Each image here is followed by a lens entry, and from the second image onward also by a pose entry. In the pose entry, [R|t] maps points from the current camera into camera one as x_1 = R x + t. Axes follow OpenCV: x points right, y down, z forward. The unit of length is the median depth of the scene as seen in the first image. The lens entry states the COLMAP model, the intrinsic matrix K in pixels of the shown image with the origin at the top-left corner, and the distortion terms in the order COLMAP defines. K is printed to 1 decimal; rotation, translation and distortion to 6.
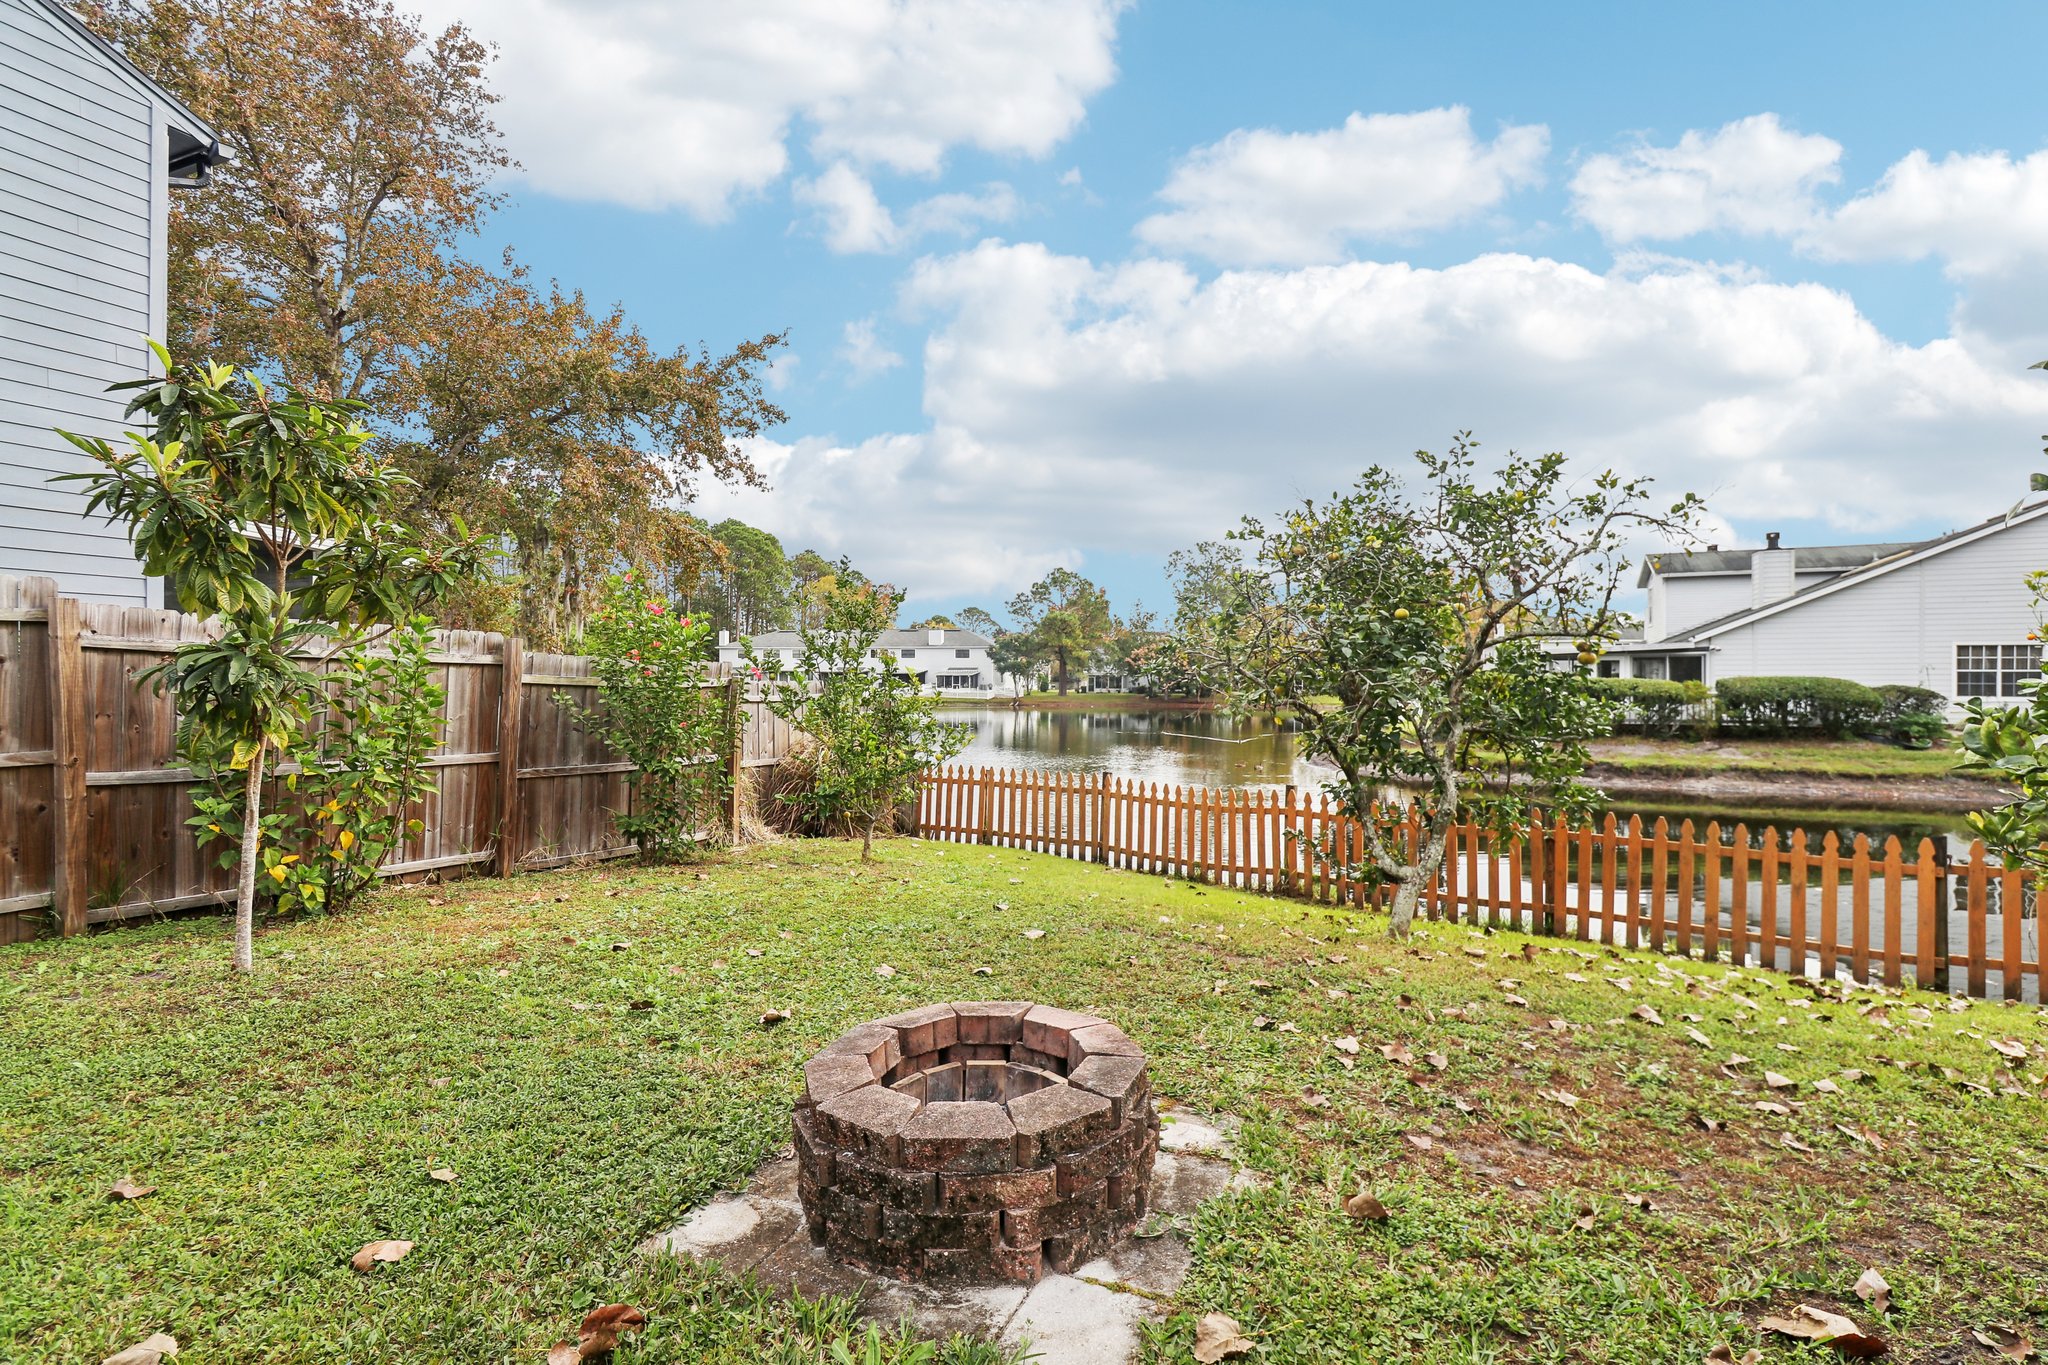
lens RADIAL K [[957.1, 0, 1040.1], [0, 957.1, 703.7], [0, 0, 1]] dist [0.012448, -0.000554]
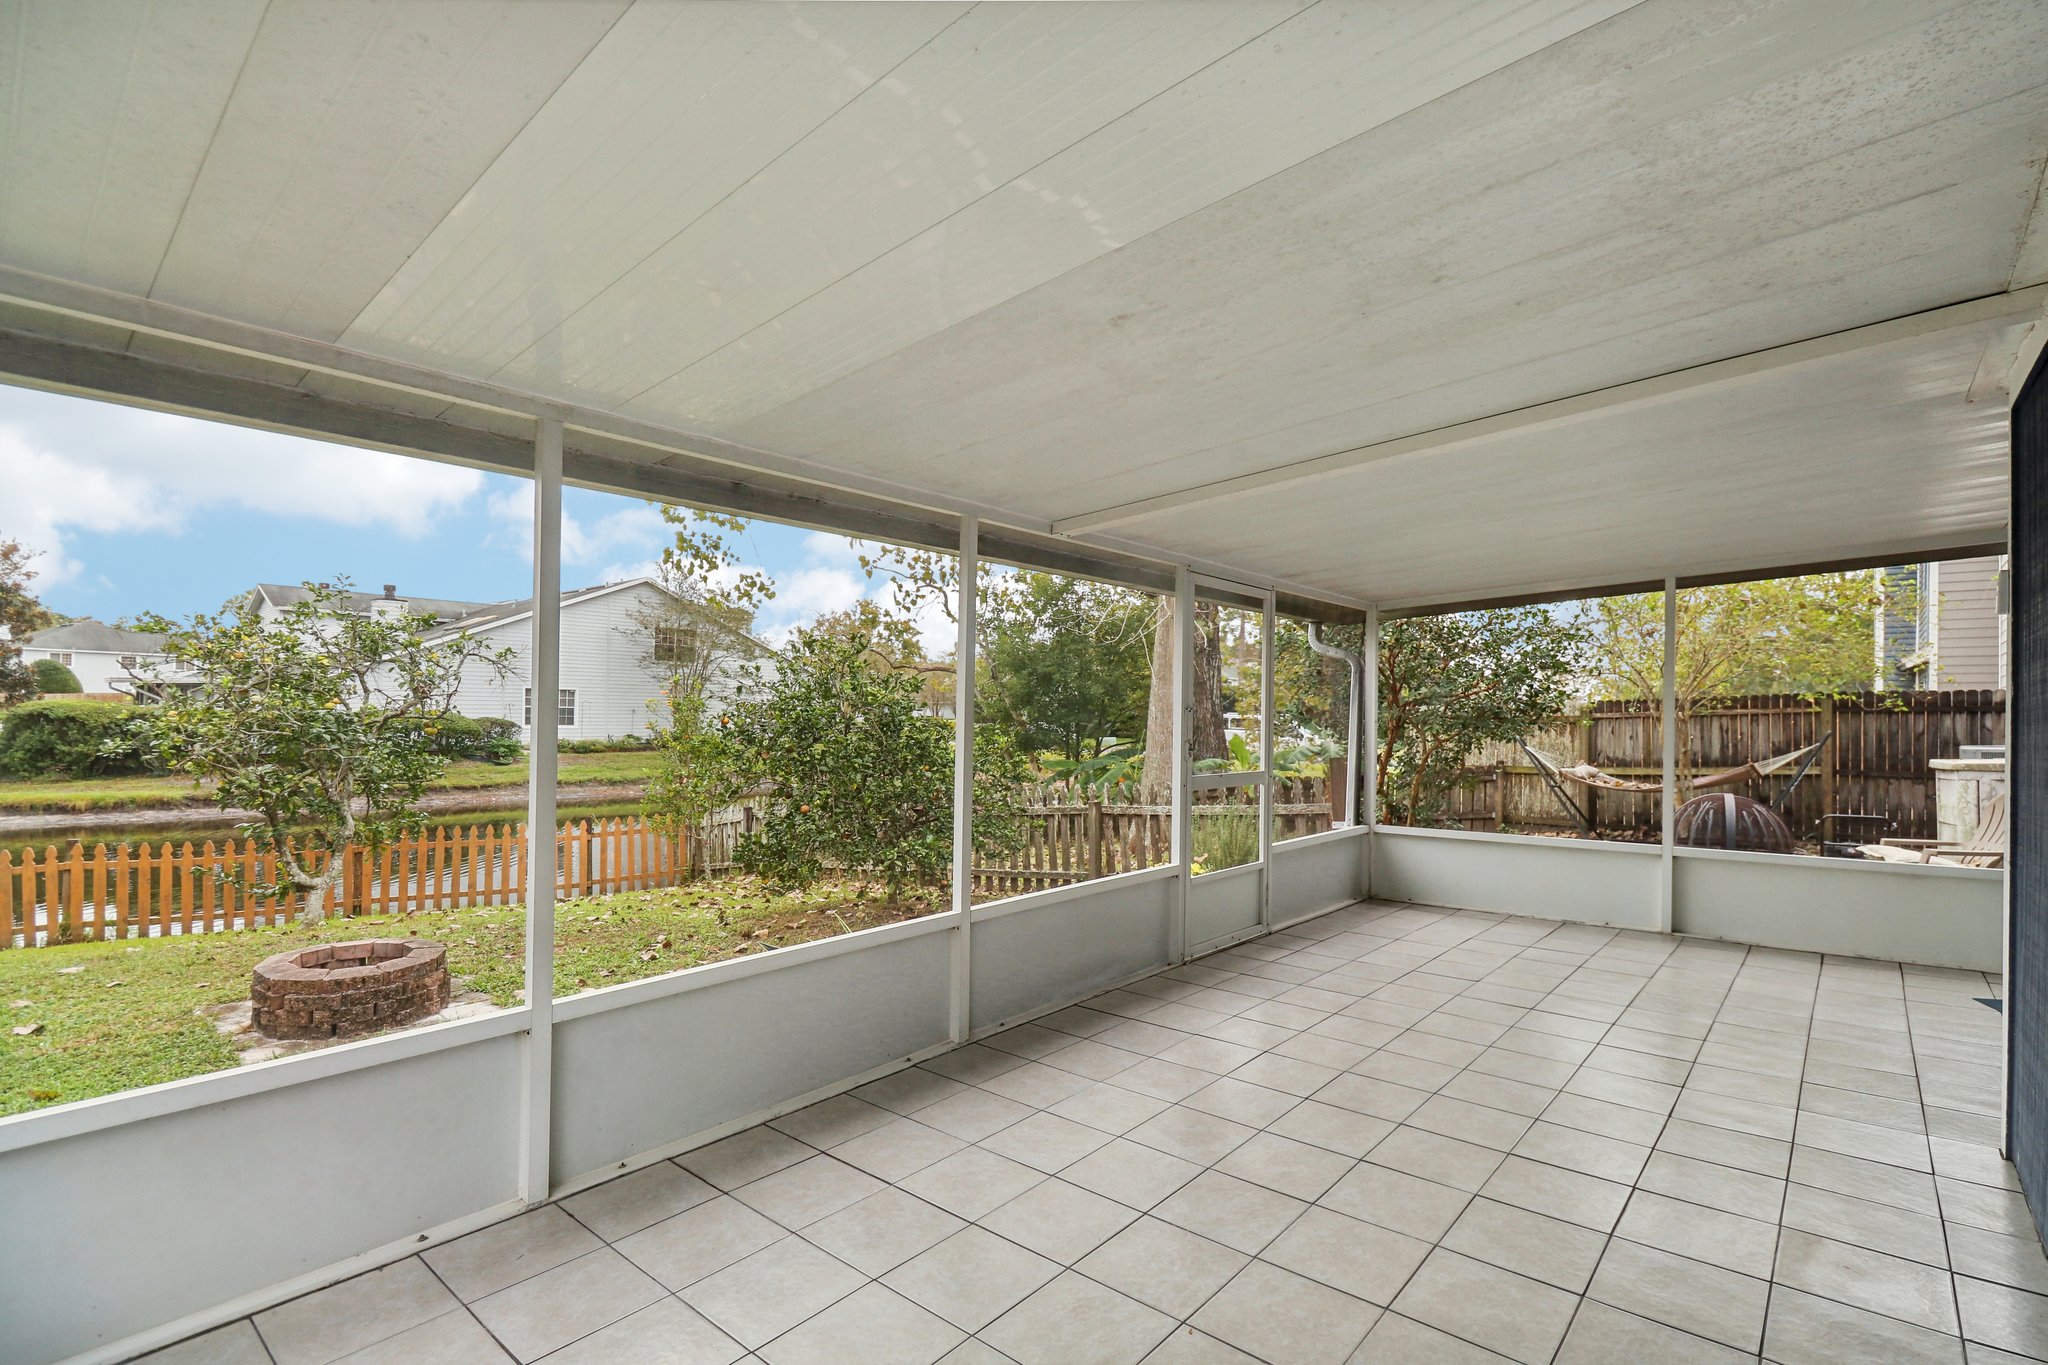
lens RADIAL K [[957.1, 0, 1040.1], [0, 957.1, 703.7], [0, 0, 1]] dist [0.012448, -0.000554]
pose [[0.286251, 0.014634, 0.958043, -0.591786], [0.001074, 0.999878, -0.015594, -0.057562], [-0.958154, 0.005493, 0.286200, -0.382621]]
